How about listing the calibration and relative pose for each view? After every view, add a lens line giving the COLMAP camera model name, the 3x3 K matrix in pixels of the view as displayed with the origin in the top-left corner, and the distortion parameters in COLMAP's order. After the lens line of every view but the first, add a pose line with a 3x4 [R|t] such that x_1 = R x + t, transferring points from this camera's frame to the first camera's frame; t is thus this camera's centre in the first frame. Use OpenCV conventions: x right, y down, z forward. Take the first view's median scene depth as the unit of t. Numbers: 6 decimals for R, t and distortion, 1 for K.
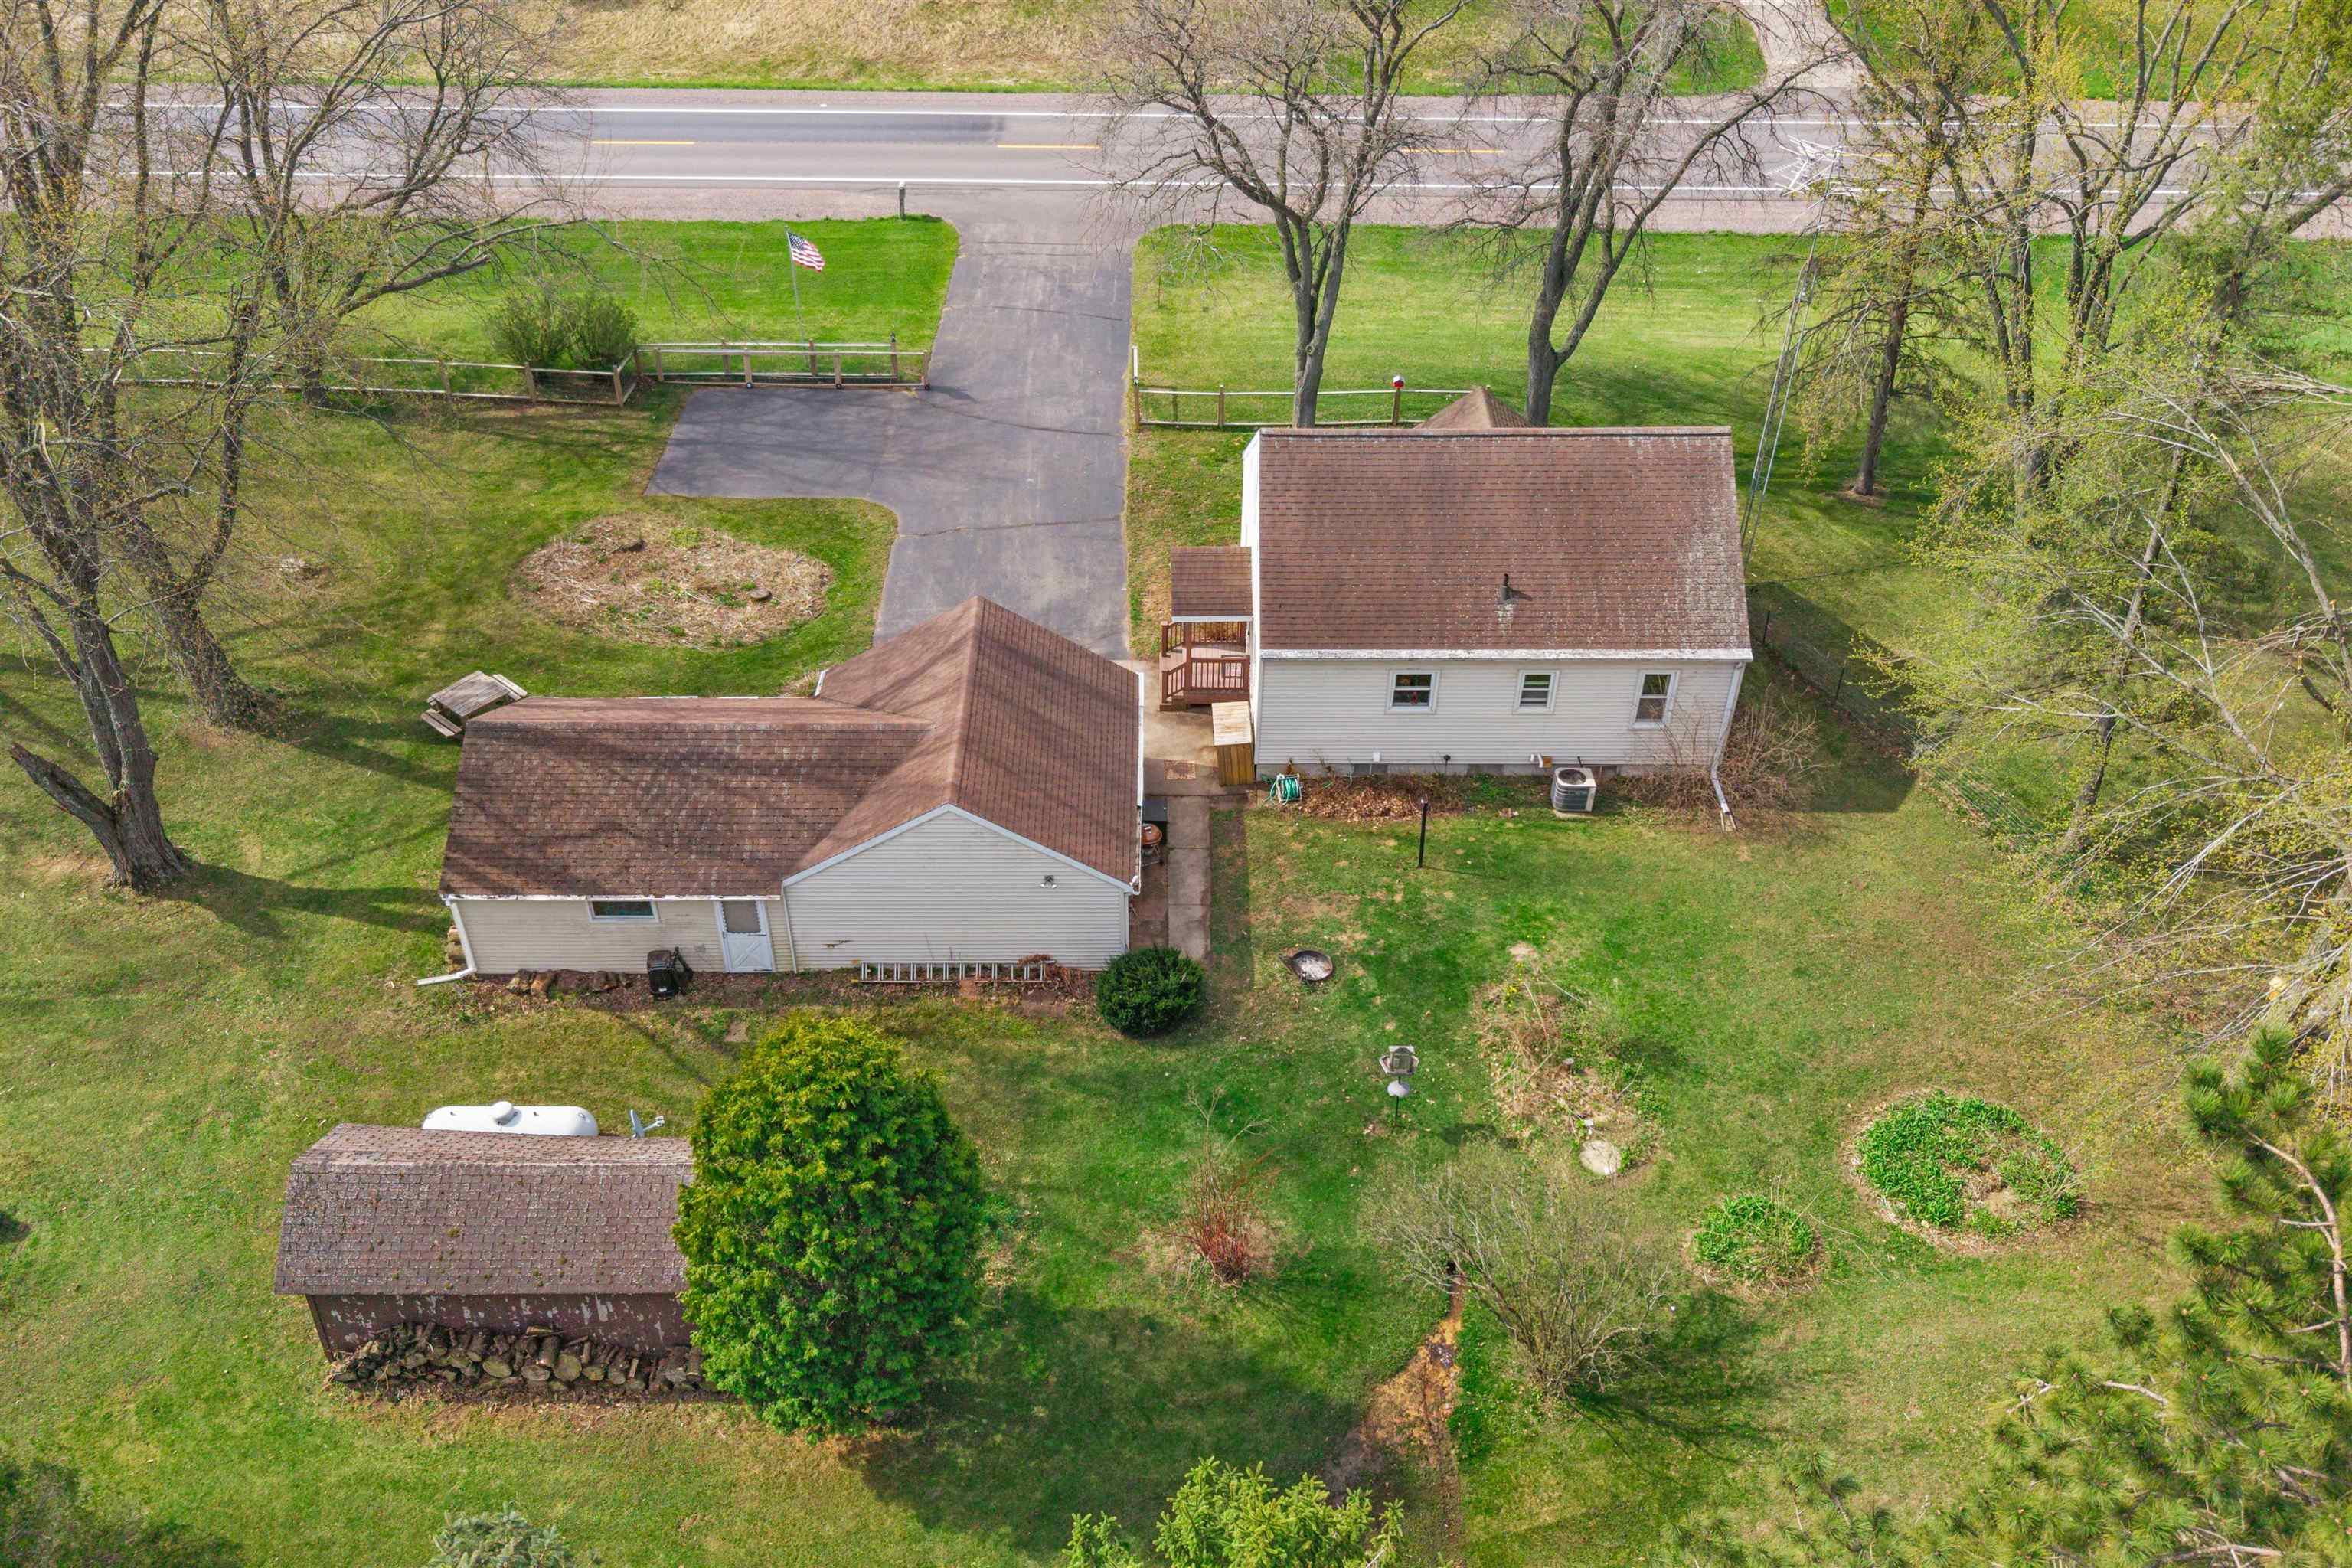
lens RADIAL K [[1704.2, 0, 1171.7], [0, 1704.2, 782.0], [0, 0, 1]] dist [0.022411, -0.026544]
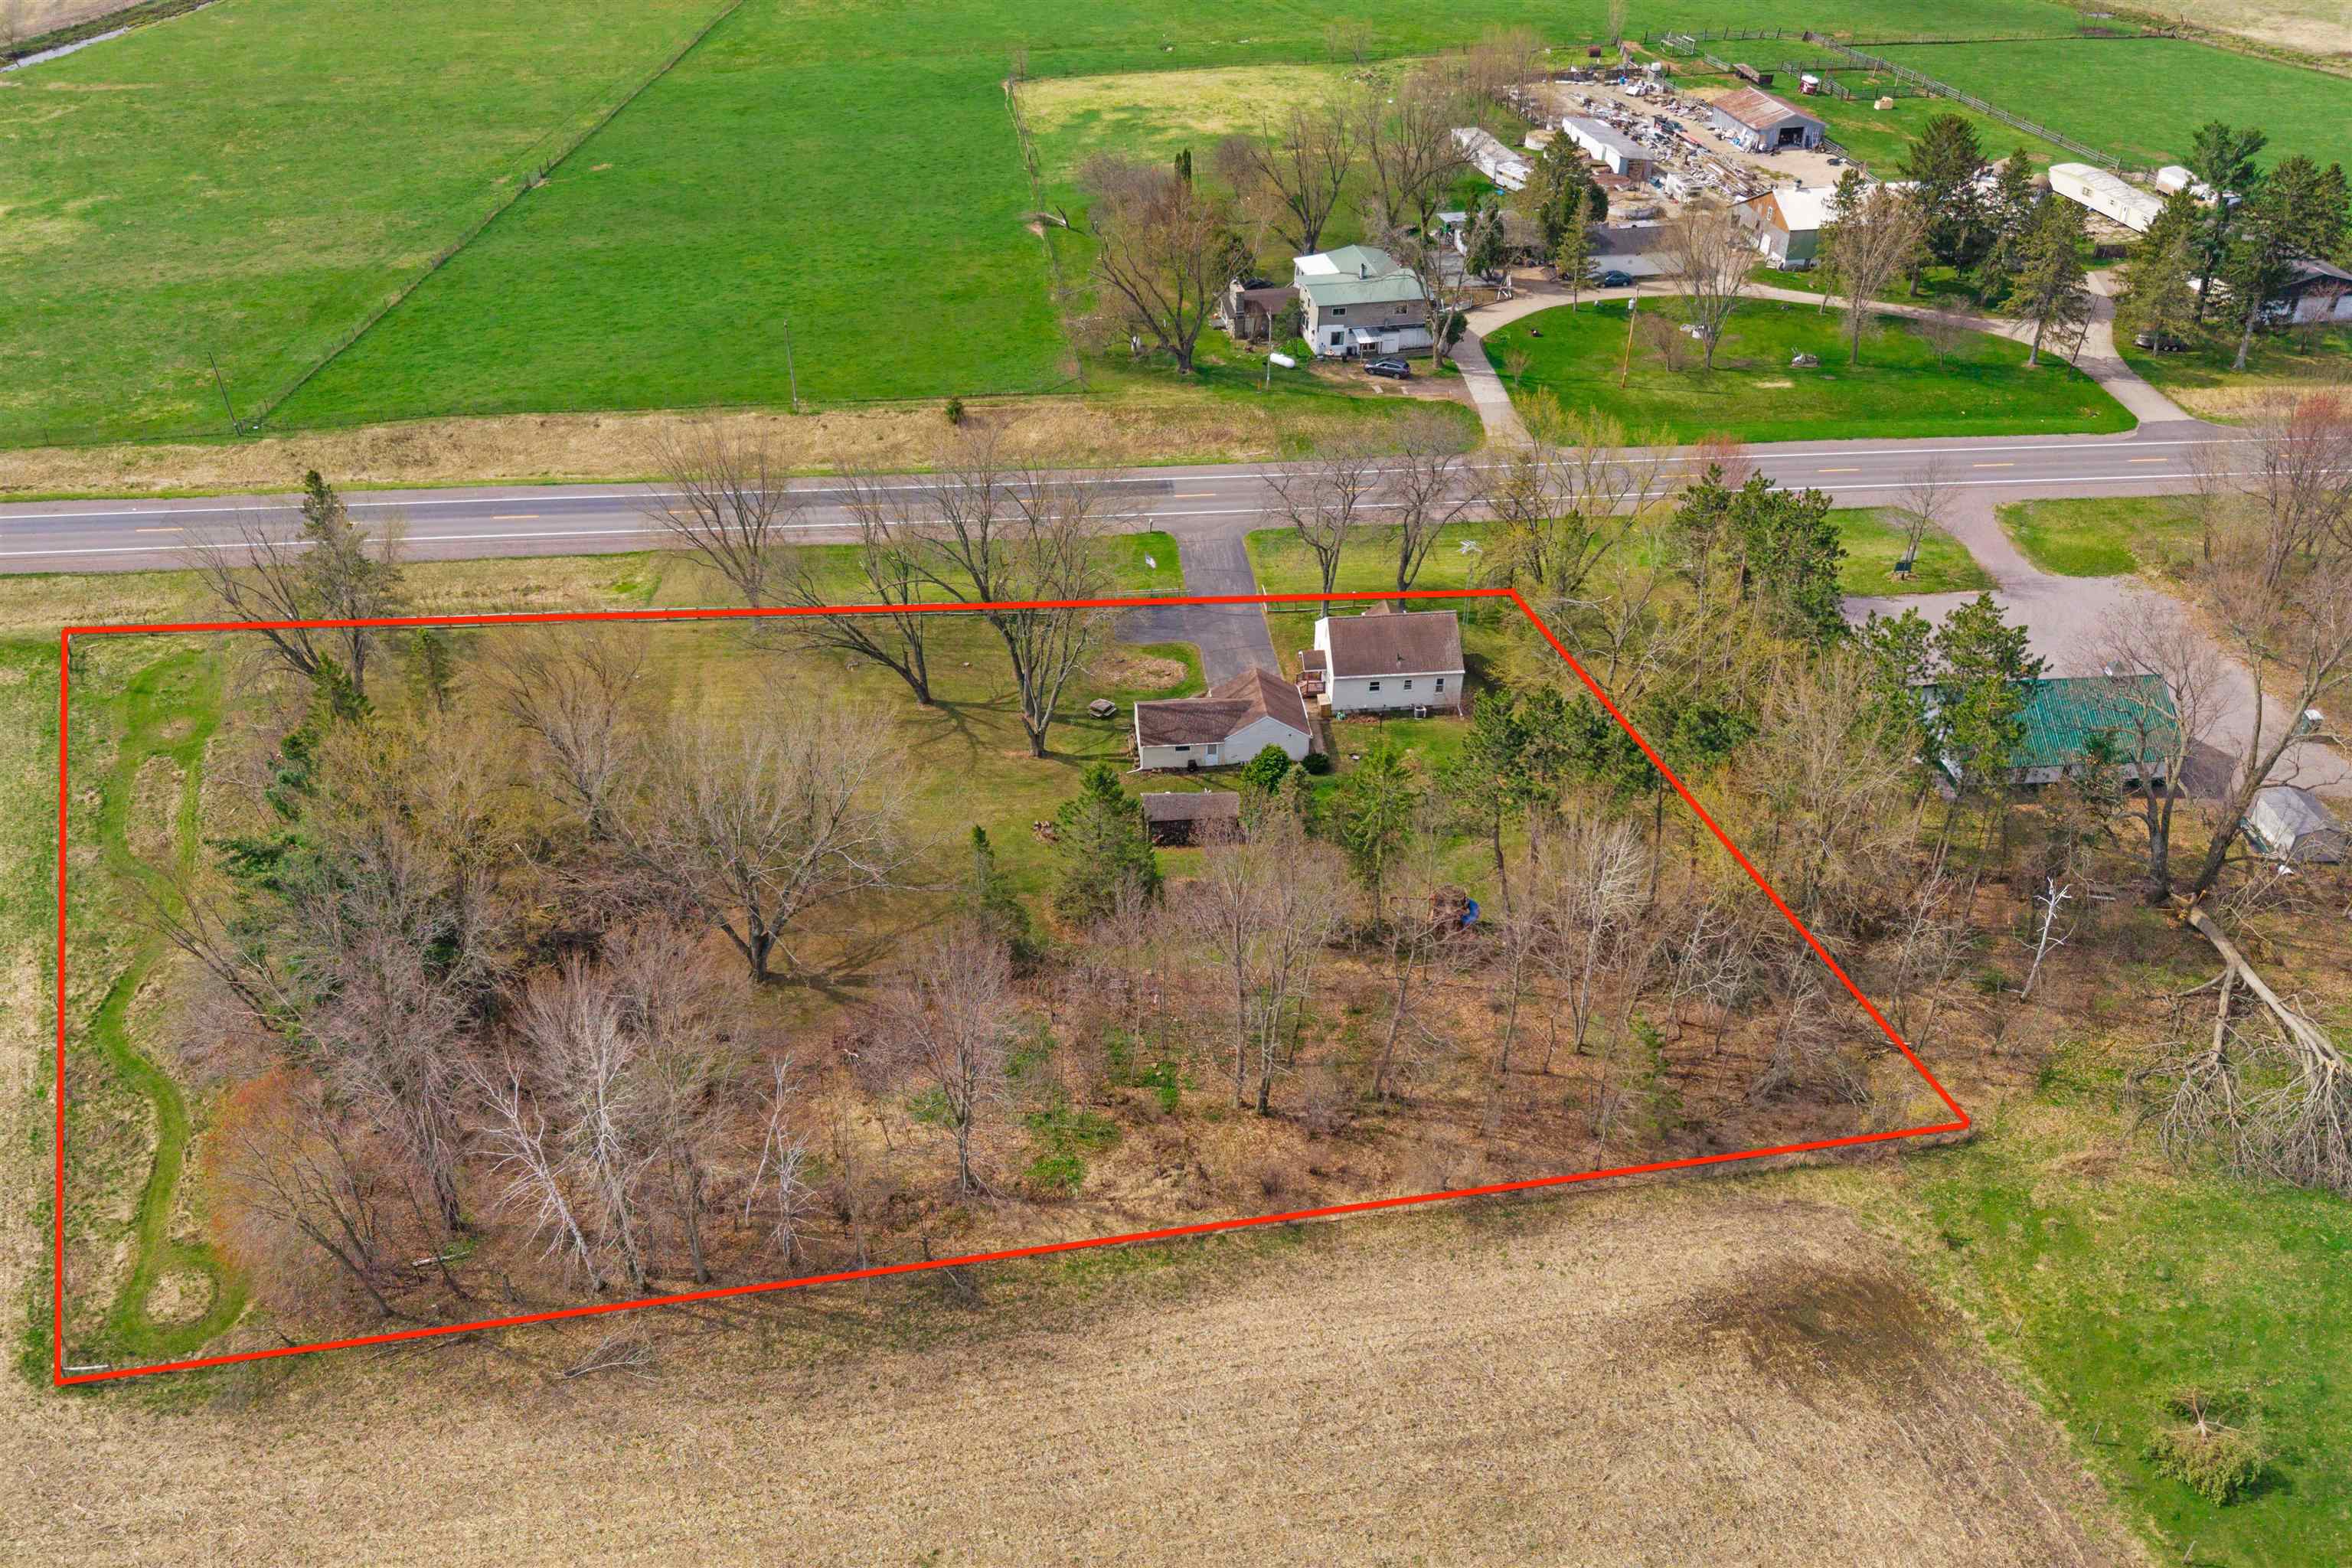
lens RADIAL K [[1704.2, 0, 1184.9], [0, 1704.2, 785.5], [0, 0, 1]] dist [0.022411, -0.026544]
pose [[0.995063, -0.058277, 0.080335, -0.557565], [0.063596, 0.995835, -0.065329, 0.363369], [-0.076194, 0.070115, 0.994625, -2.534484]]
